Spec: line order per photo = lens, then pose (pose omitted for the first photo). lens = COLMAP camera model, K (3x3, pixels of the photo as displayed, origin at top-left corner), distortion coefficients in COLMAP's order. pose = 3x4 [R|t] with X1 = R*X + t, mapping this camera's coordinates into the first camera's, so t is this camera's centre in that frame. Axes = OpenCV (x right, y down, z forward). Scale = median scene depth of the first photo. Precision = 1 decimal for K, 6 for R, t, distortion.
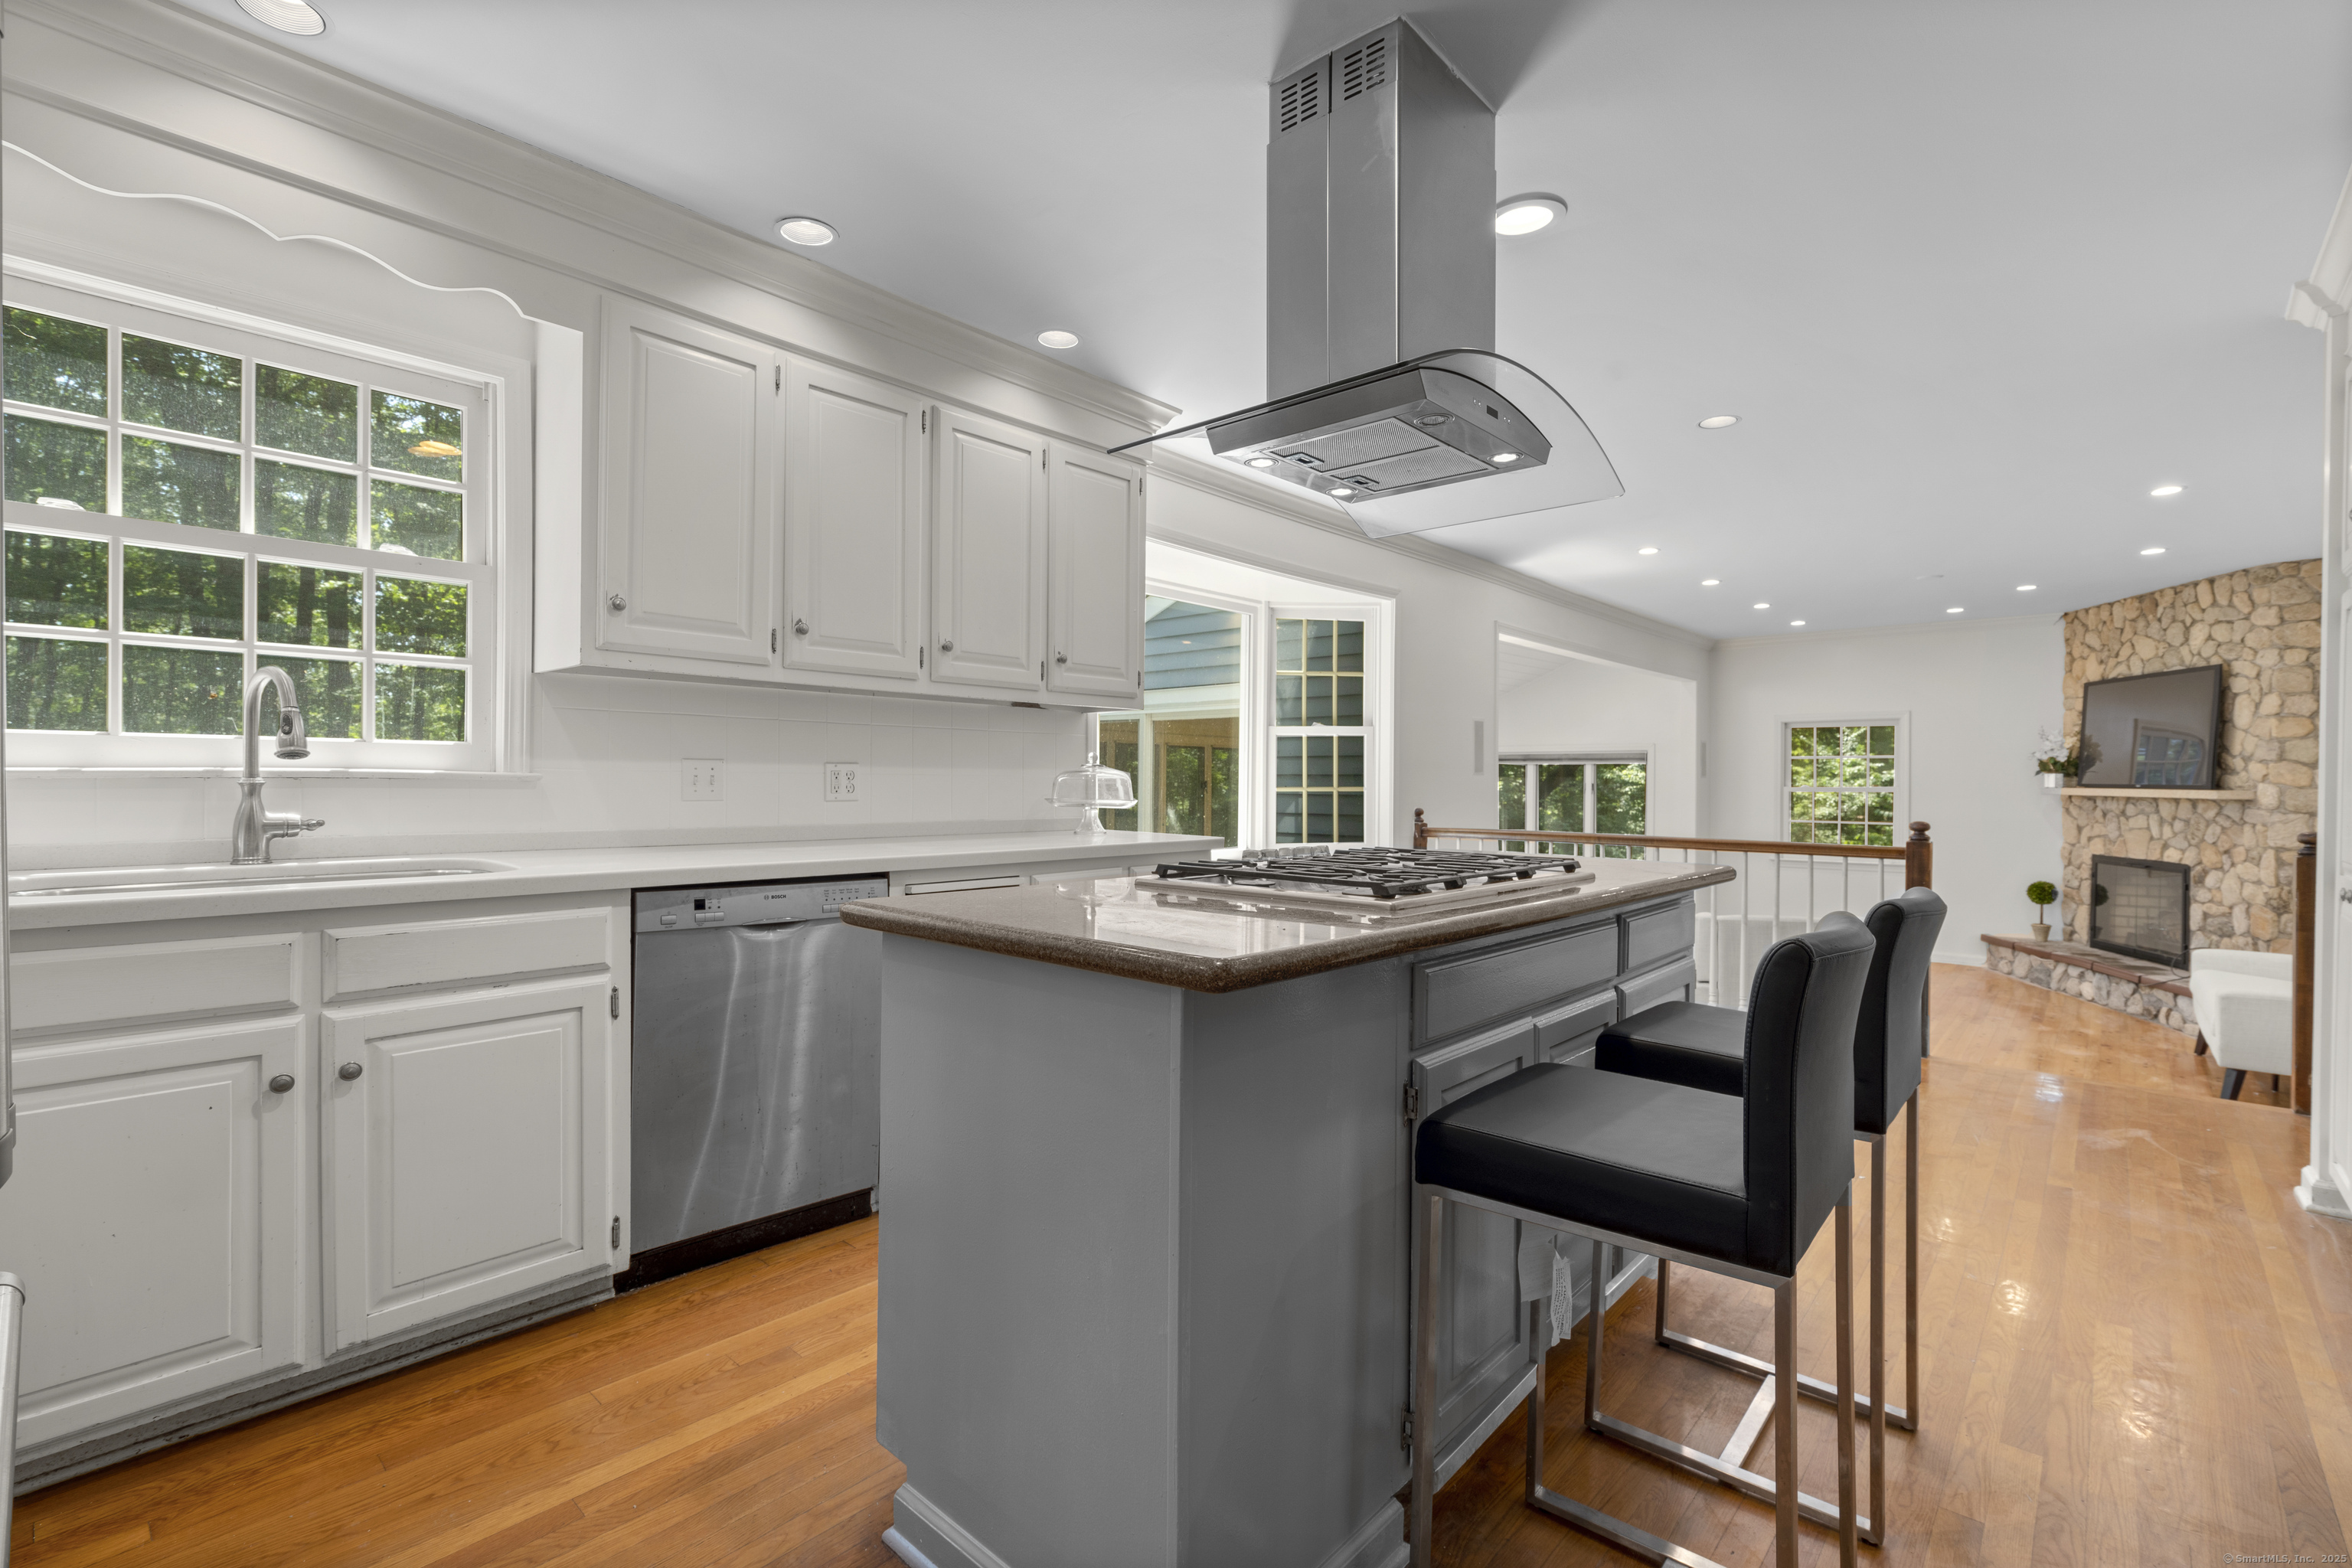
lens RADIAL K [[1053.1, 0, 1166.3], [0, 1053.1, 782.1], [0, 0, 1]] dist [-0.001661, 0.000176]
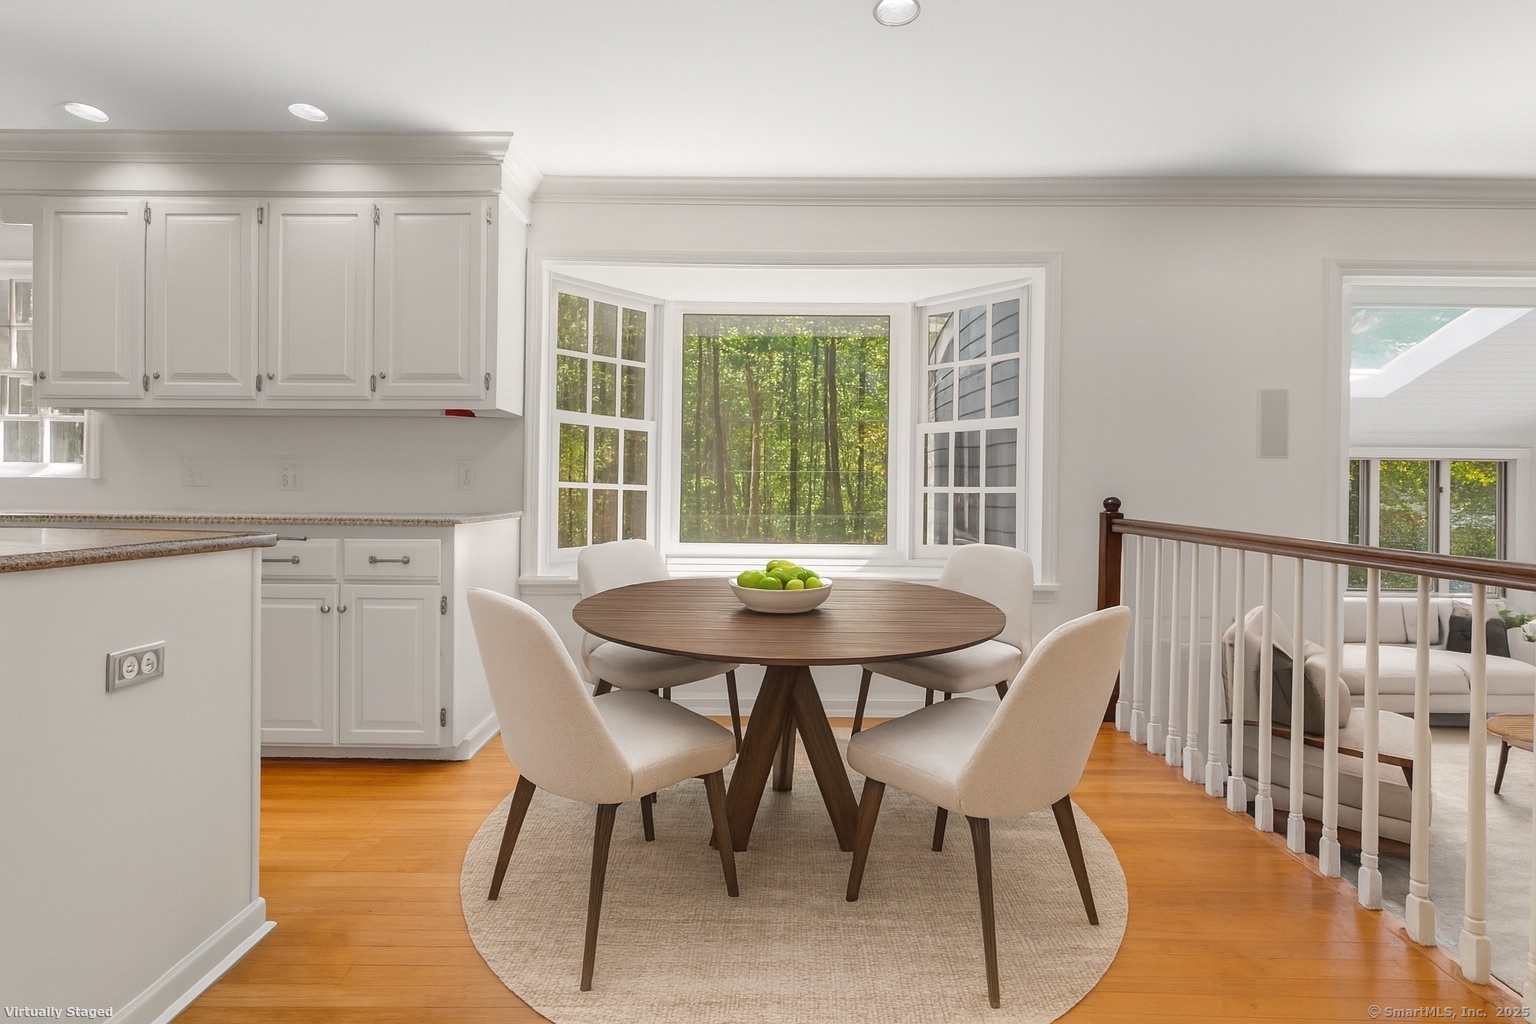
lens RADIAL K [[613.4, 0, 768.0], [0, 613.4, 472.5], [0, 0, 1]] dist [-0.000782, 0.000007]
pose [[0.665420, 0.002758, -0.746464, 0.639453], [-0.009958, 0.999937, -0.005182, -0.002692], [0.746403, 0.010881, 0.665406, 0.750659]]
